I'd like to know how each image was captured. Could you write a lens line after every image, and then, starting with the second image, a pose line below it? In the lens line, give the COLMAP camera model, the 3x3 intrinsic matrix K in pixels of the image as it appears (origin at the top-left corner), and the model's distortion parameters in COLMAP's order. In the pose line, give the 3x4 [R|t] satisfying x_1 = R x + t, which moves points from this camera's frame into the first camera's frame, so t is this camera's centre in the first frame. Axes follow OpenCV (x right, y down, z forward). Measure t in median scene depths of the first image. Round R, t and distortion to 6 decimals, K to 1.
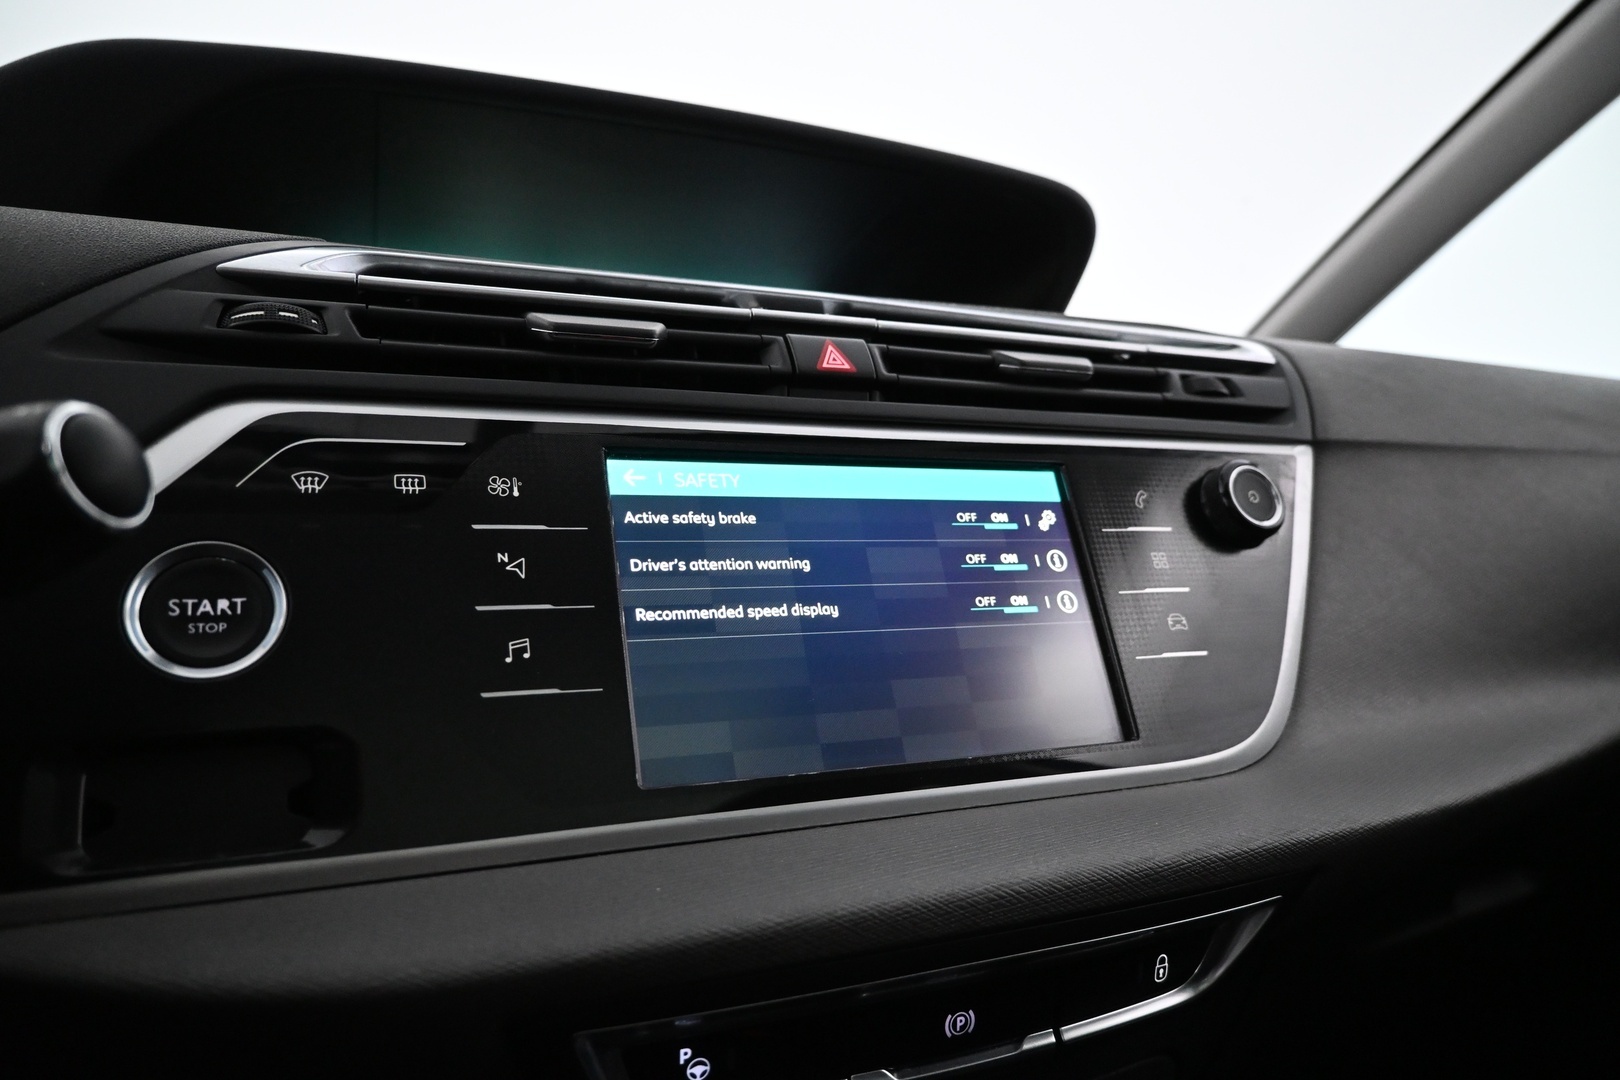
lens RADIAL K [[1119.2, 0, 808.8], [0, 1119.2, 535.8], [0, 0, 1]] dist [-0.009229, 0.003327]
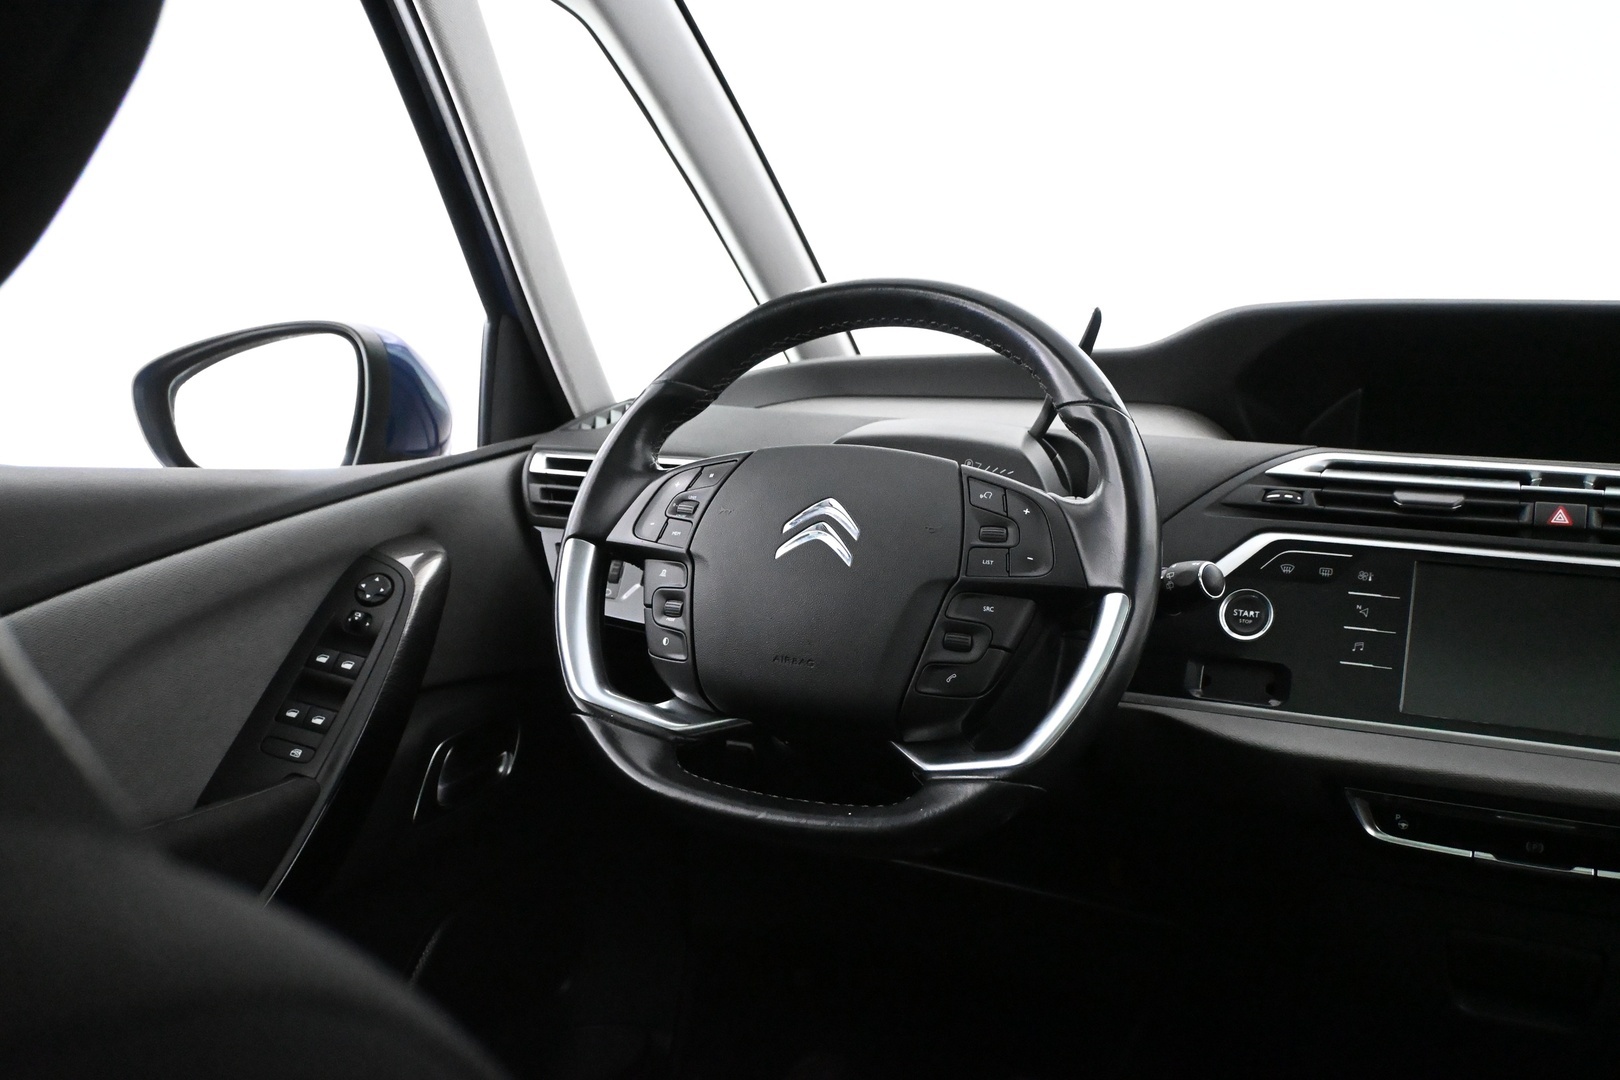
lens RADIAL K [[1463.8, 0, 812.2], [0, 1463.8, 538.5], [0, 0, 1]] dist [-0.015618, -0.008391]
pose [[0.642242, 0.118266, -0.757323, 1.248897], [-0.032361, 0.991328, 0.127365, -0.458342], [0.765819, -0.057291, 0.640499, -1.786426]]
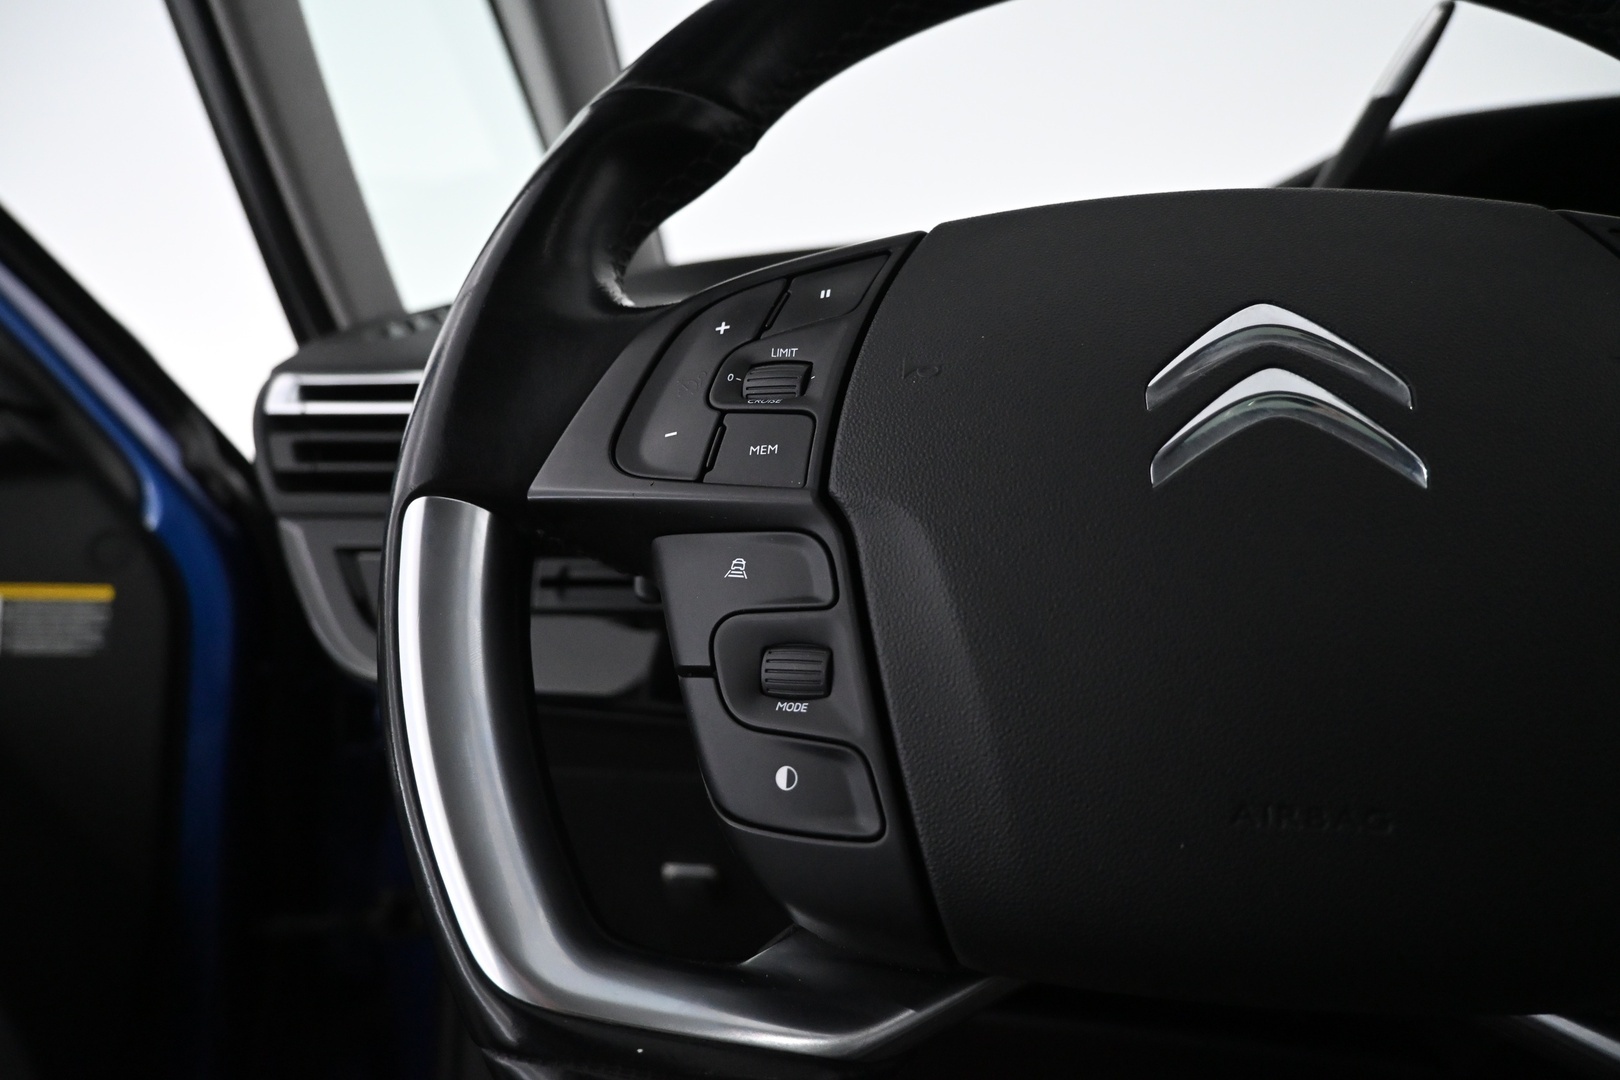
lens RADIAL K [[1119.2, 0, 807.7], [0, 1119.2, 544.3], [0, 0, 1]] dist [-0.009229, 0.003327]
pose [[0.830042, 0.039509, -0.556300, -0.689837], [0.012802, 0.995875, 0.089829, -0.092684], [0.557554, -0.081684, 0.826112, -0.732623]]
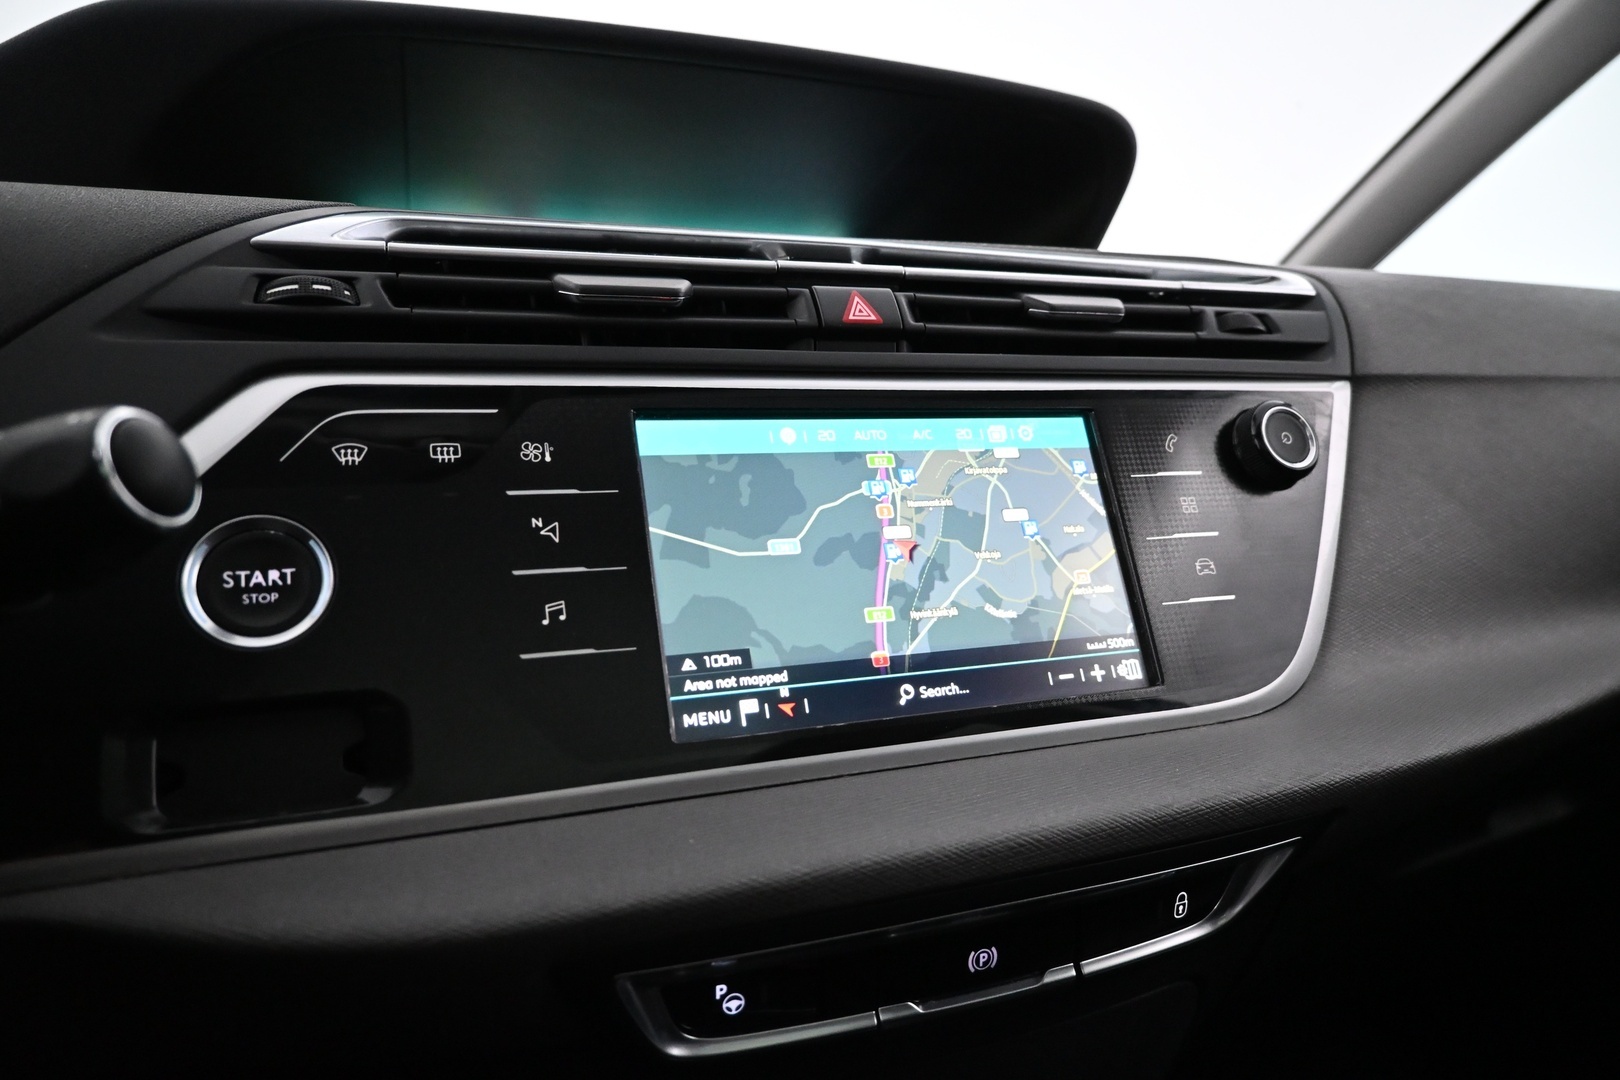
lens RADIAL K [[1119.2, 0, 807.5], [0, 1119.2, 539.6], [0, 0, 1]] dist [-0.009229, 0.003327]
pose [[0.998955, -0.010923, -0.044375, 0.020343], [0.014661, 0.996291, 0.084795, -0.045533], [0.043284, -0.085357, 0.995410, -0.018152]]
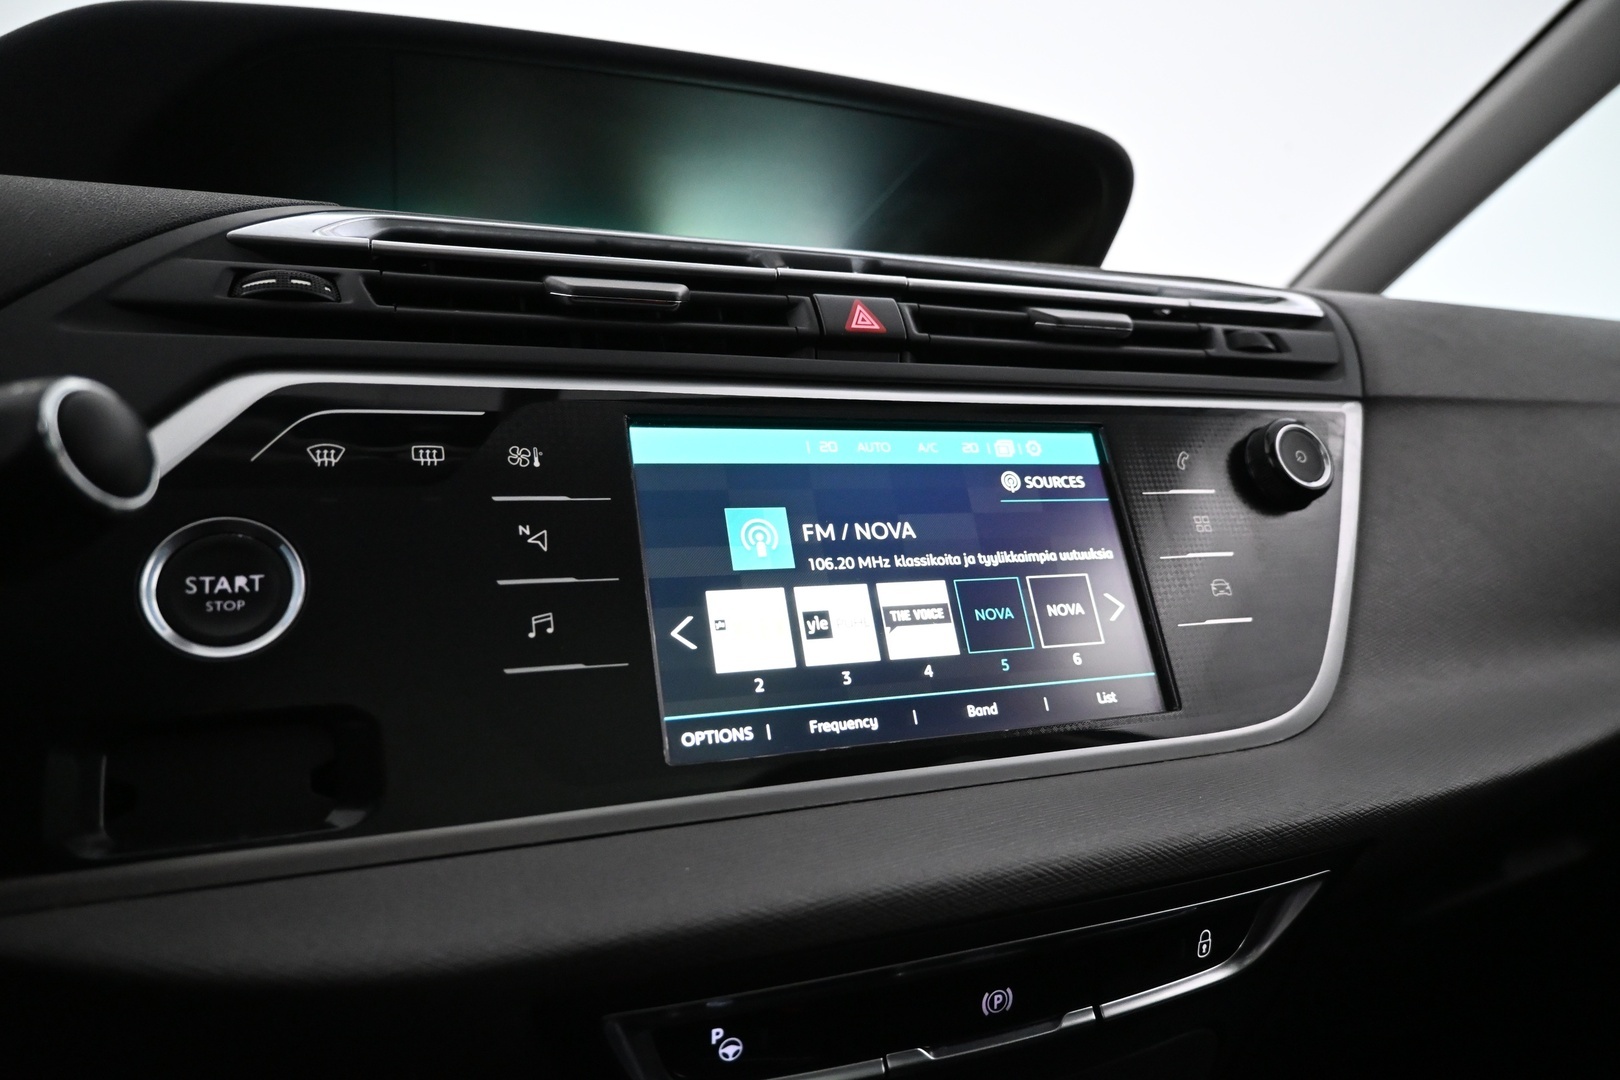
lens RADIAL K [[1119.2, 0, 807.8], [0, 1119.2, 538.3], [0, 0, 1]] dist [-0.009229, 0.003327]
pose [[0.999515, -0.009330, -0.029705, 0.002055], [0.010454, 0.999227, 0.037885, -0.007174], [0.029328, -0.038177, 0.998841, 0.031336]]
